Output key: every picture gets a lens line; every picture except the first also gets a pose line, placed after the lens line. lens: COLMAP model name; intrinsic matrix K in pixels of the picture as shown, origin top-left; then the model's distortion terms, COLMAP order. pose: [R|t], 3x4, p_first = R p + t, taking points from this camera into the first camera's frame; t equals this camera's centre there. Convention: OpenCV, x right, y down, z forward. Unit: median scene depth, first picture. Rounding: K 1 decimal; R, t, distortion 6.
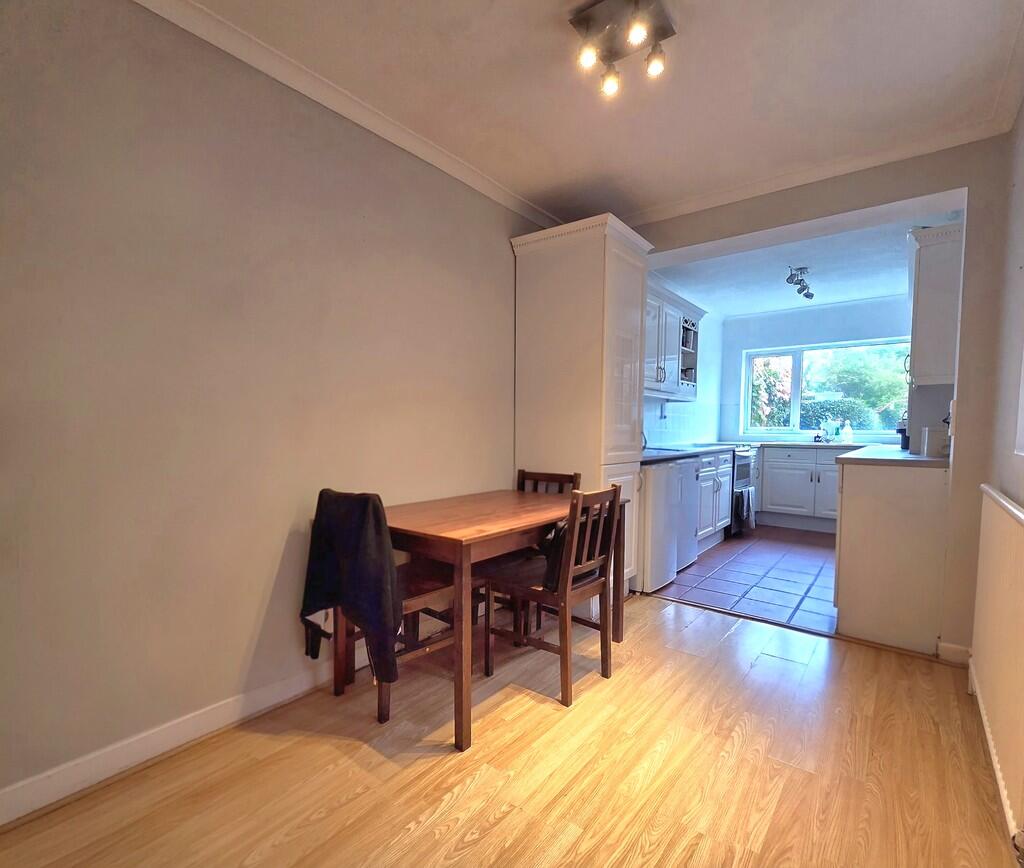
lens RADIAL K [[501.4, 0, 510.5], [0, 501.4, 460.7], [0, 0, 1]] dist [0.003104, 0.000059]
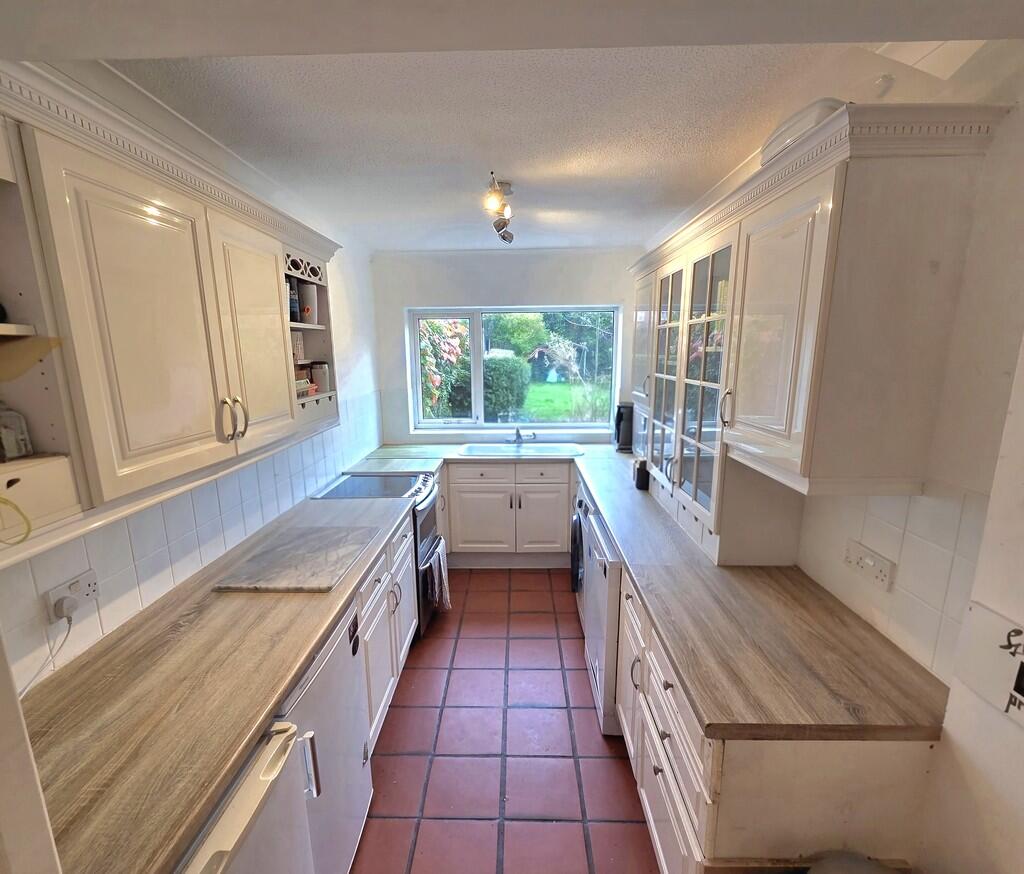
lens RADIAL K [[501.4, 0, 510.5], [0, 501.4, 463.7], [0, 0, 1]] dist [0.003104, 0.000059]
pose [[0.794726, -0.144678, 0.589473, 0.197476], [0.052568, 0.983933, 0.170621, -0.156546], [-0.604687, -0.104609, 0.789563, 0.474009]]
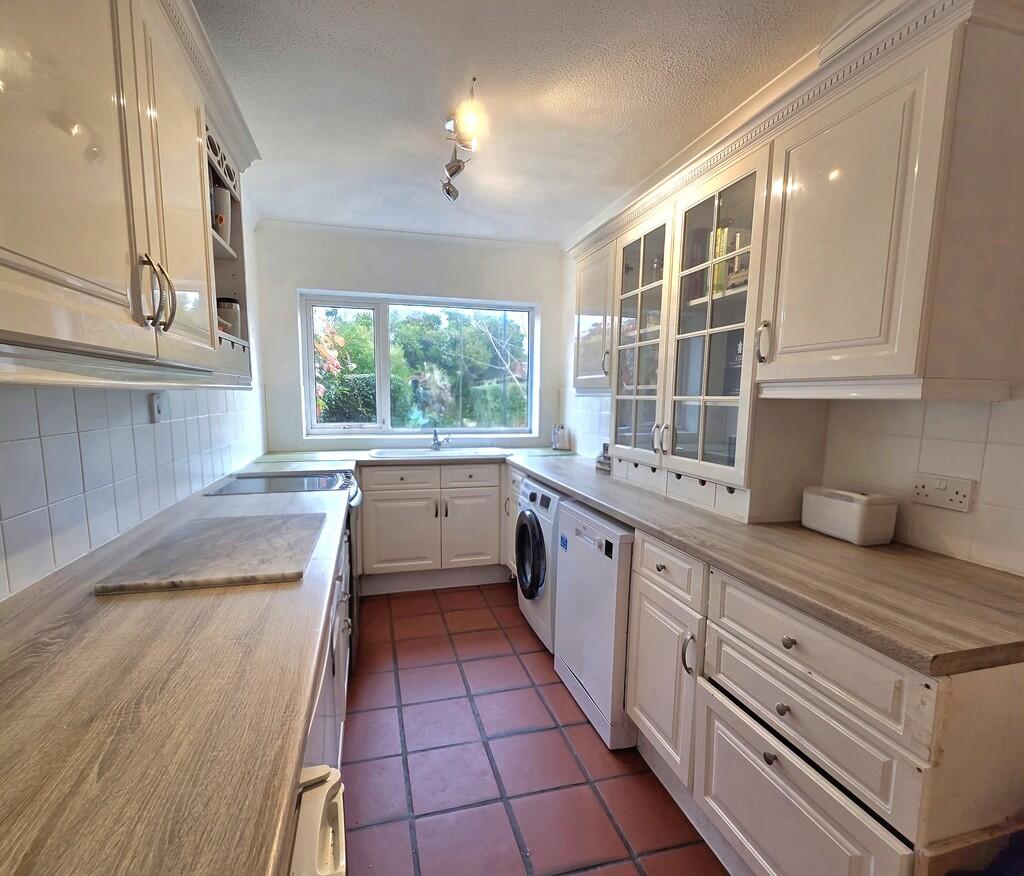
lens RADIAL K [[504.9, 0, 510.4], [0, 504.9, 466.6], [0, 0, 1]] dist [-0.000935, 0.000304]
pose [[0.591470, -0.110192, 0.798762, 0.167790], [0.044046, 0.993554, 0.104449, -0.089961], [-0.805123, -0.026596, 0.592512, 0.598000]]
